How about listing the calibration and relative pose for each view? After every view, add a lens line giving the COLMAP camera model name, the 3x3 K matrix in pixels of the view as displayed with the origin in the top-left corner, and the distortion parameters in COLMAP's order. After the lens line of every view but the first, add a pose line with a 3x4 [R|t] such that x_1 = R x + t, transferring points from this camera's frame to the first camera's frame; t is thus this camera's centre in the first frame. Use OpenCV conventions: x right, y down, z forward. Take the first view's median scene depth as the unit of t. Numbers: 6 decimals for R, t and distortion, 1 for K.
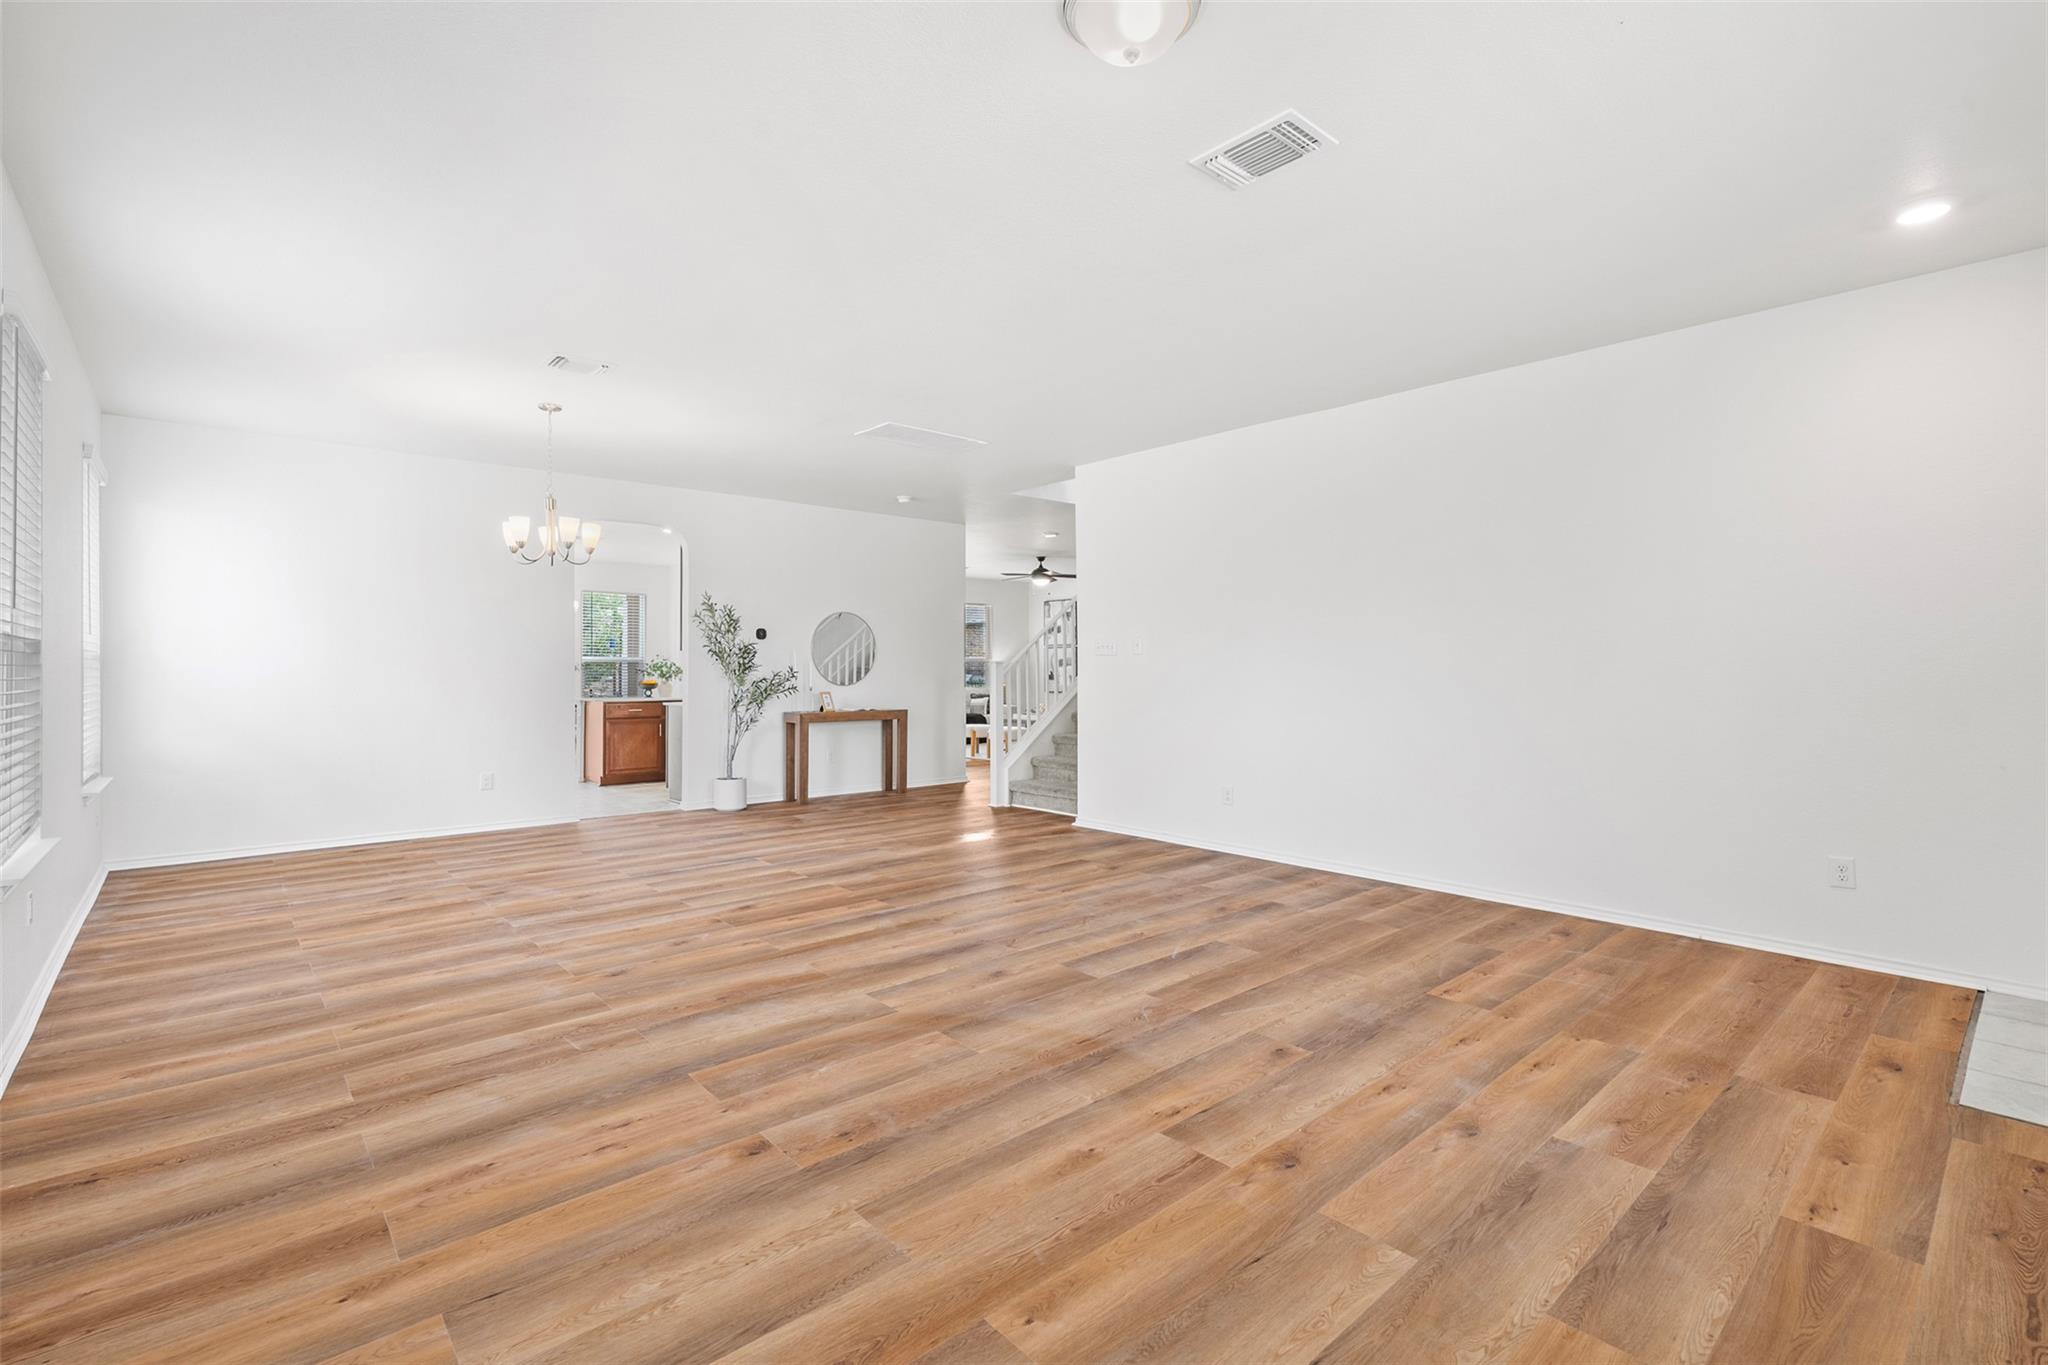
lens RADIAL K [[916.5, 0, 1026.8], [0, 916.5, 674.7], [0, 0, 1]] dist [-0.002073, 0.001254]
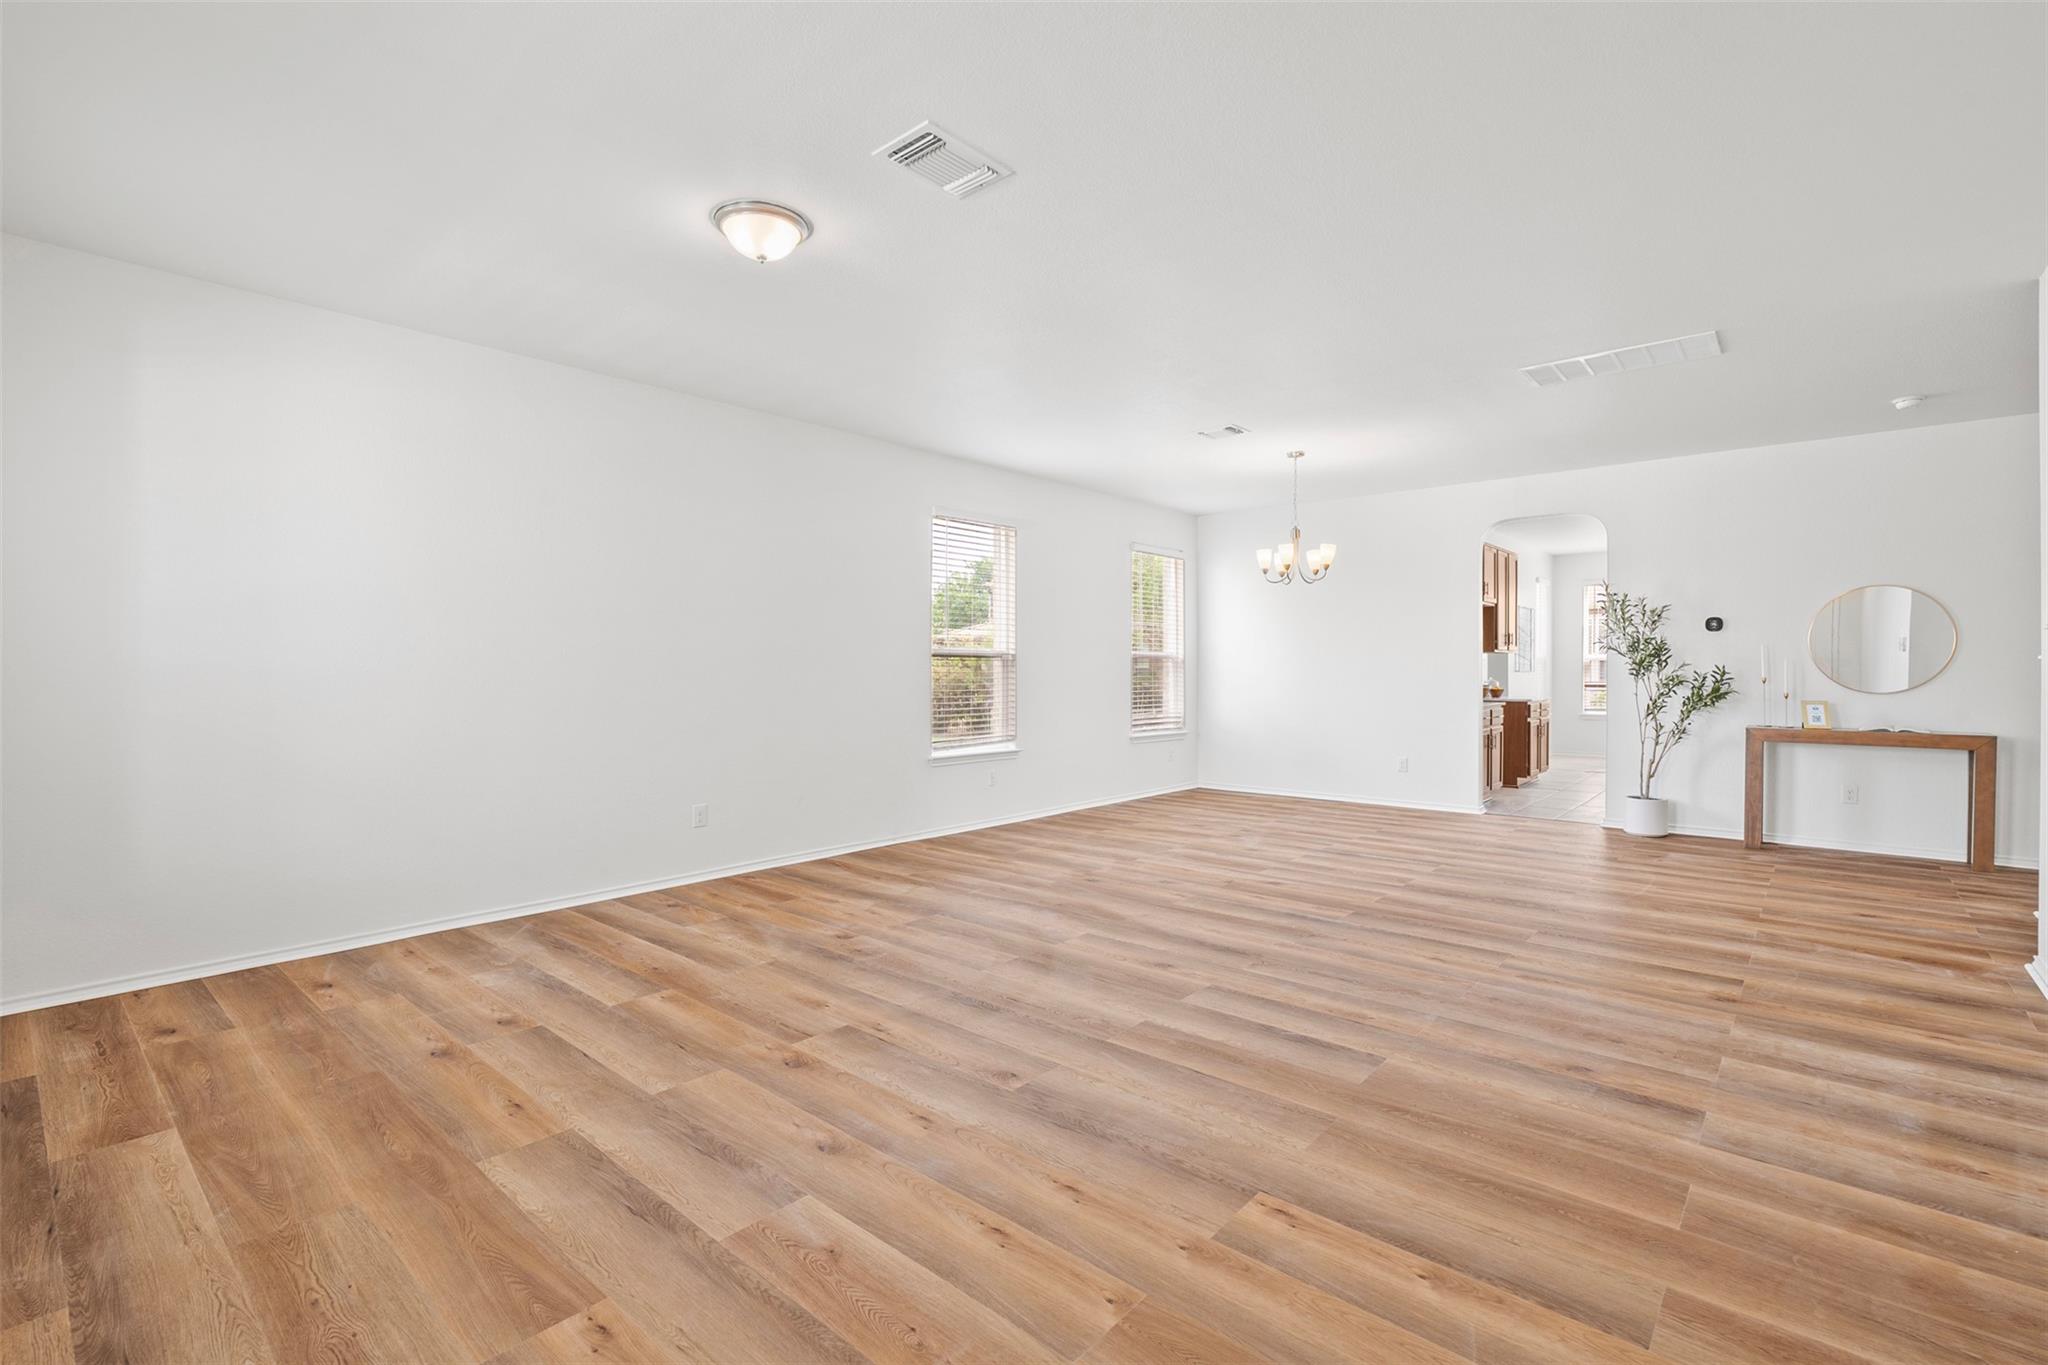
lens RADIAL K [[916.5, 0, 1028.6], [0, 916.5, 680.6], [0, 0, 1]] dist [-0.002073, 0.001254]
pose [[0.124522, 0.013328, -0.992127, 1.104565], [-0.005363, 0.999904, 0.012759, -0.006896], [0.992202, 0.003732, 0.124582, 0.821145]]
